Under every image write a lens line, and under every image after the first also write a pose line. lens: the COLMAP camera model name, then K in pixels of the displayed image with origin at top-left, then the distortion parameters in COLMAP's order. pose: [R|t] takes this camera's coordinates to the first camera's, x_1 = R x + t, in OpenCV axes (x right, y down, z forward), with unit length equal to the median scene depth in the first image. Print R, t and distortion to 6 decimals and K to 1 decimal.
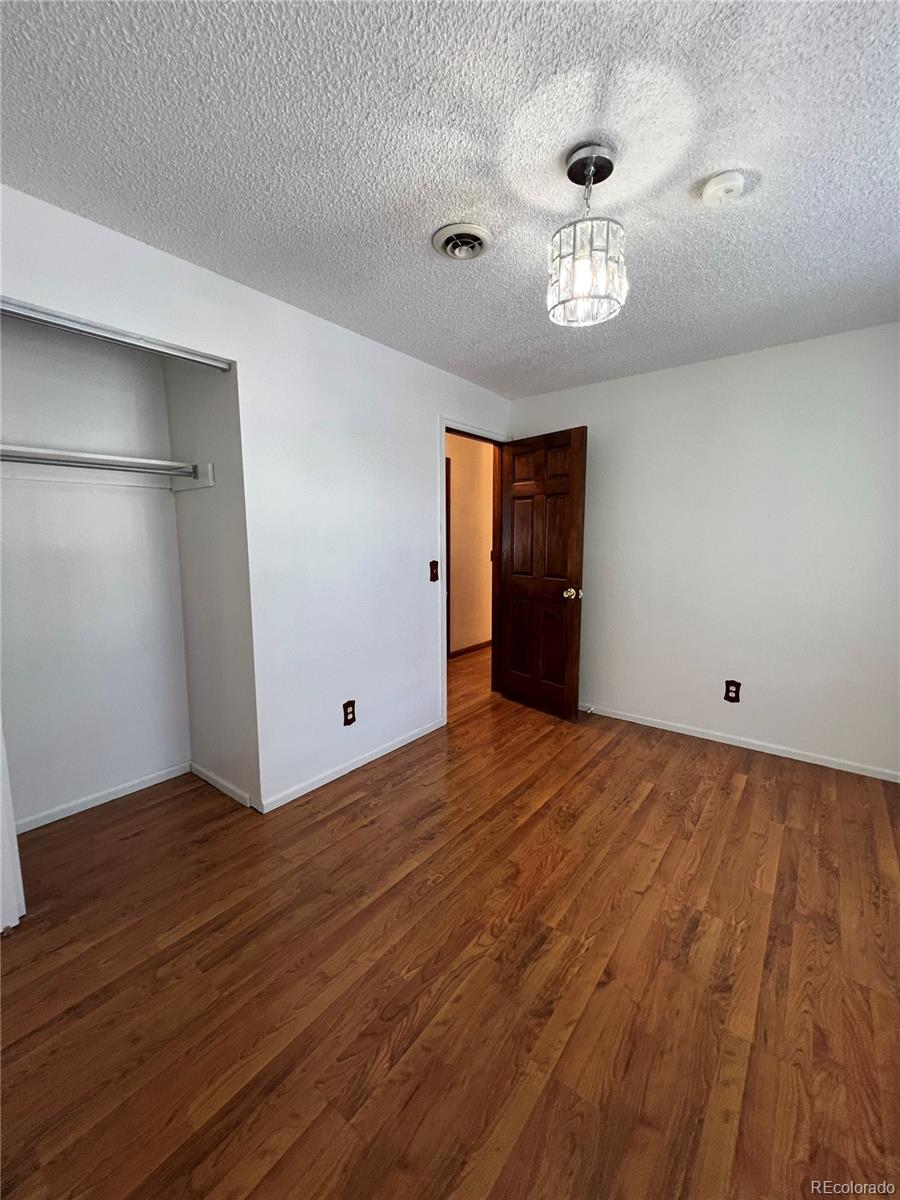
lens RADIAL K [[482.4, 0, 454.2], [0, 482.4, 596.4], [0, 0, 1]] dist [0.003796, 0.000393]
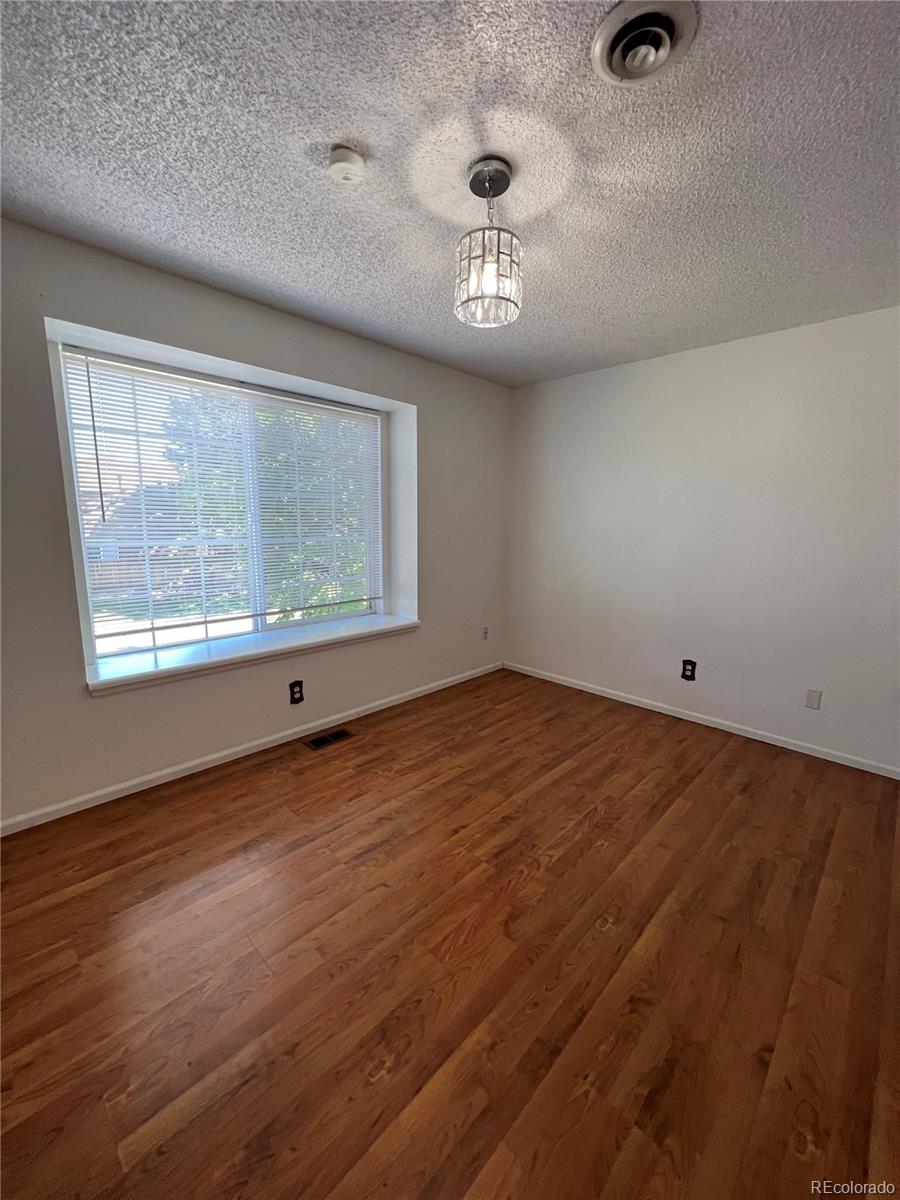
lens RADIAL K [[482.4, 0, 456.0], [0, 482.4, 595.1], [0, 0, 1]] dist [0.003796, 0.000393]
pose [[-0.994358, -0.033046, 0.100798, 0.186938], [-0.003230, 0.959228, 0.282614, -0.255251], [-0.106028, 0.280694, -0.953923, 2.012620]]
